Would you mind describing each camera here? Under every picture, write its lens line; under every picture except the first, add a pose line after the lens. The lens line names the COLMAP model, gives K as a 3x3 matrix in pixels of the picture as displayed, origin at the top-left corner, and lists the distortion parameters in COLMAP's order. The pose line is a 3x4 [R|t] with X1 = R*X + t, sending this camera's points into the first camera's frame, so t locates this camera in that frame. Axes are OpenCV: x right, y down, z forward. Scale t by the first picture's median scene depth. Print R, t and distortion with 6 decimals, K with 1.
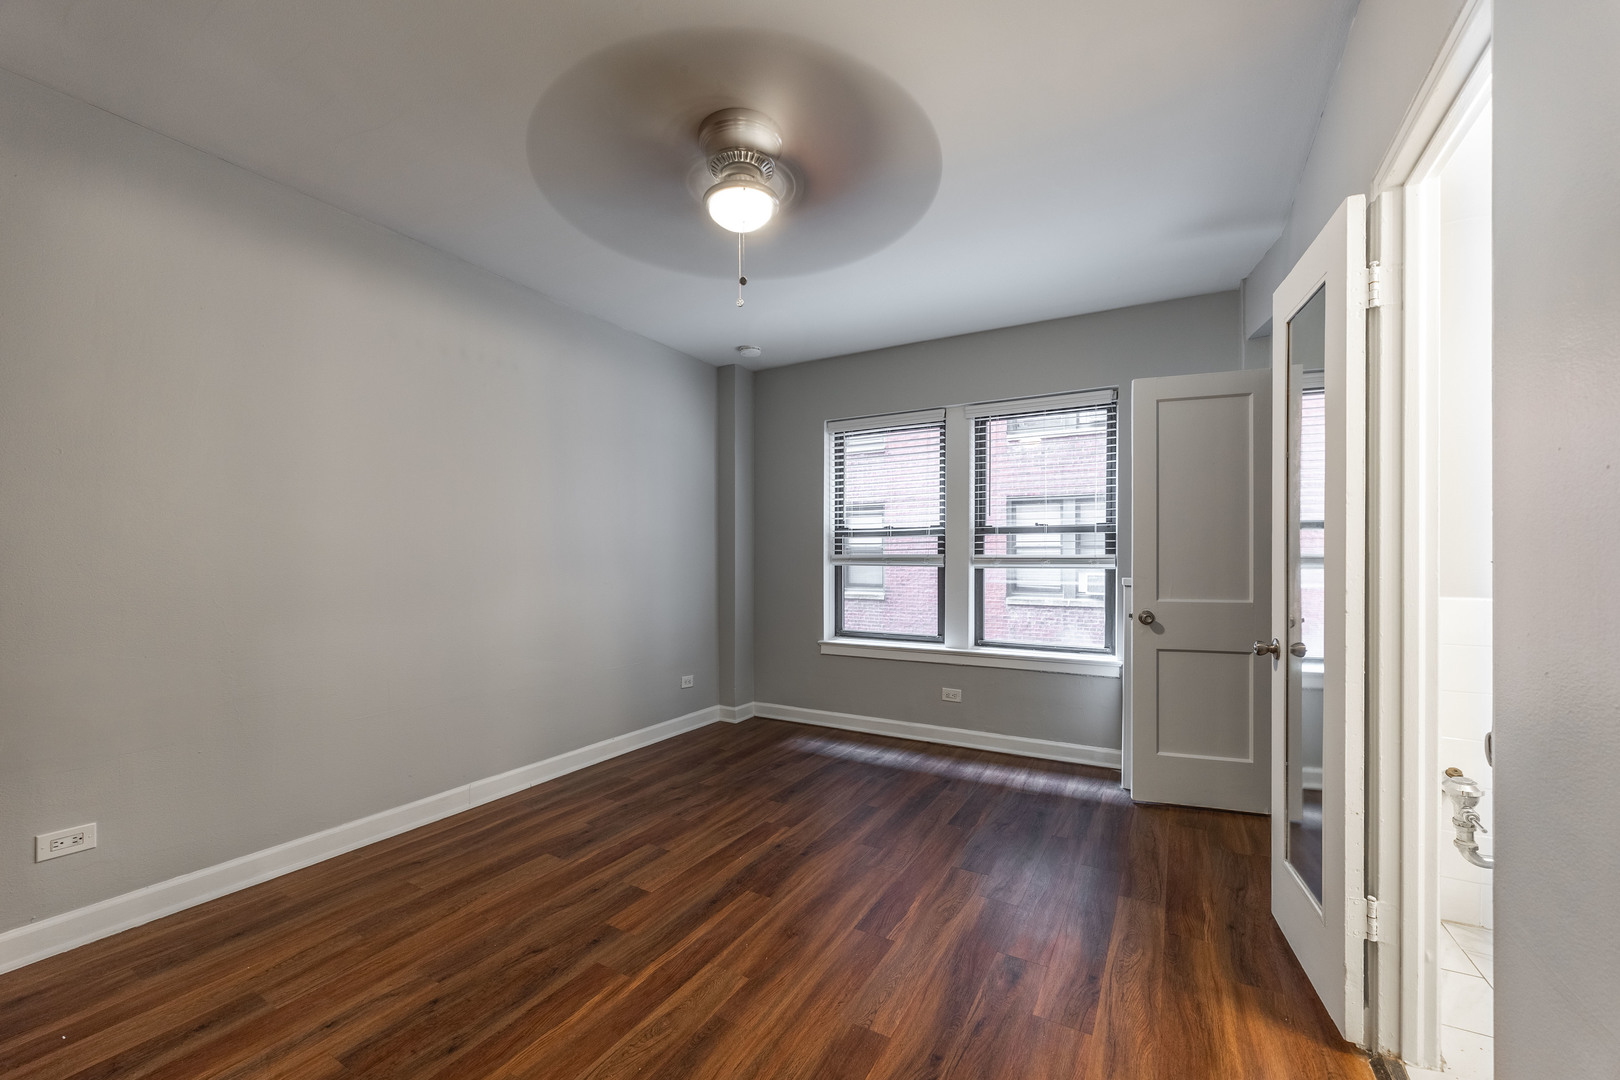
lens RADIAL K [[629.0, 0, 812.2], [0, 629.0, 552.1], [0, 0, 1]] dist [-0.002416, 0.000151]
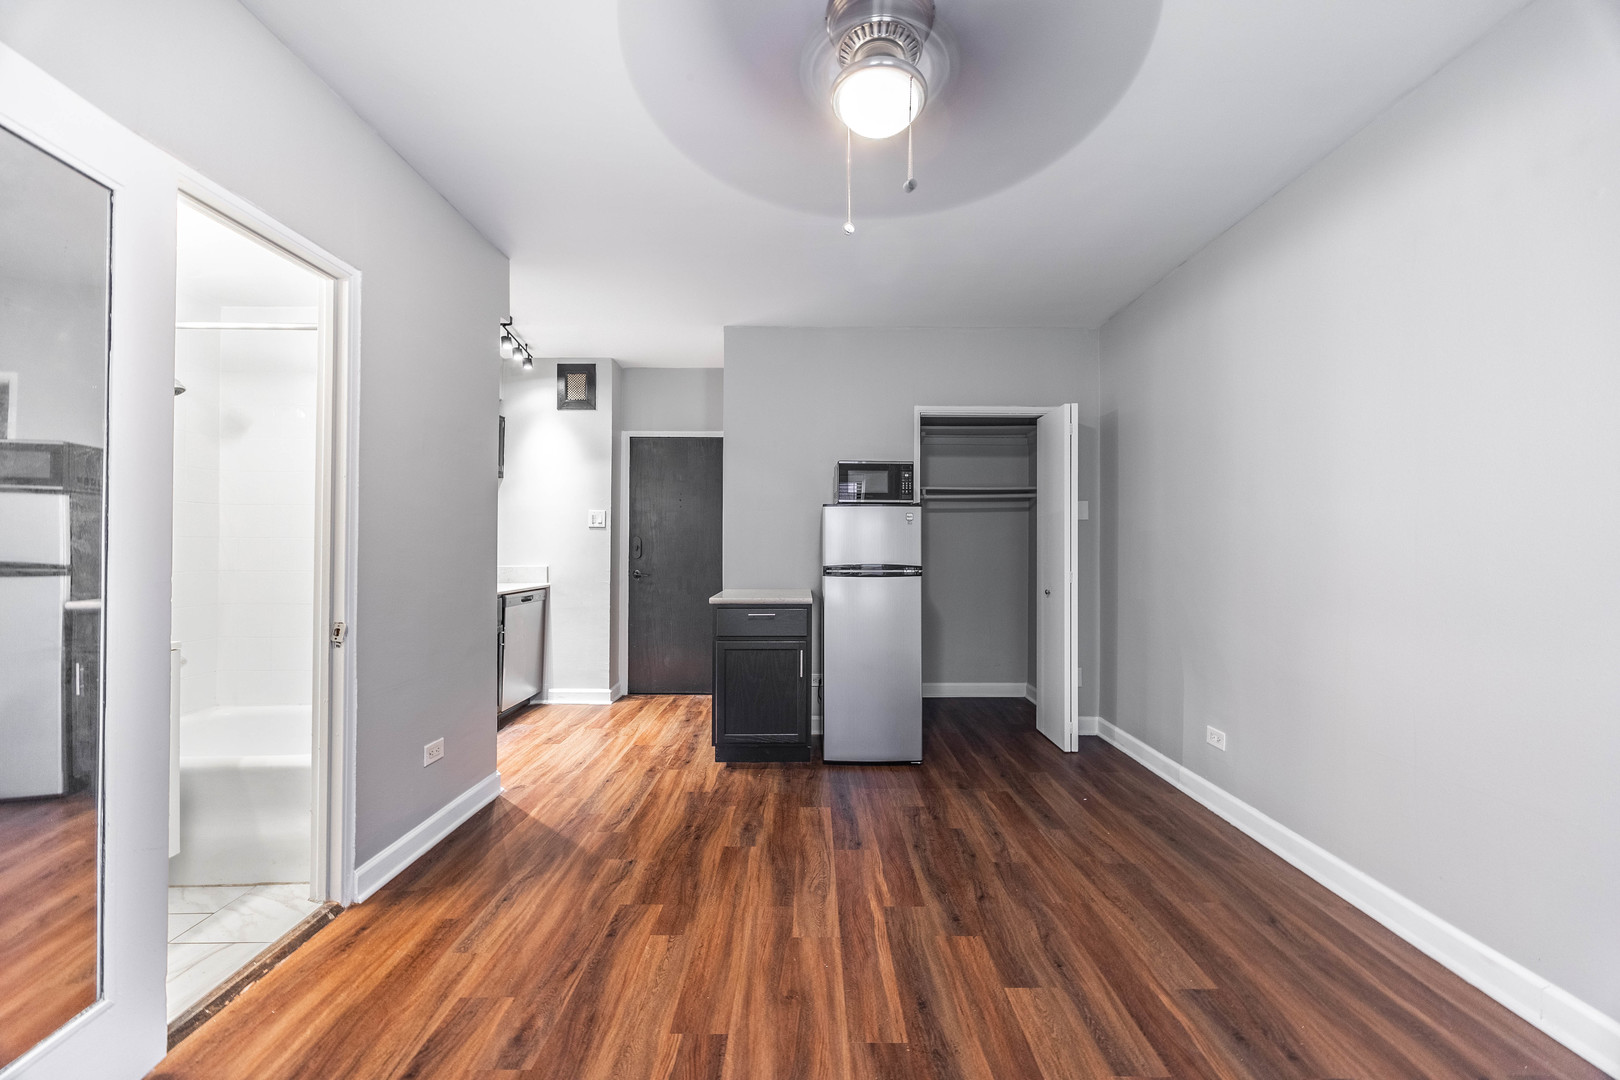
lens RADIAL K [[629.0, 0, 817.1], [0, 629.0, 542.5], [0, 0, 1]] dist [-0.002416, 0.000151]
pose [[-0.863592, -0.005646, -0.504160, 0.393310], [0.001046, 0.999915, -0.012990, 0.018297], [0.504190, -0.011746, -0.863513, 1.883242]]
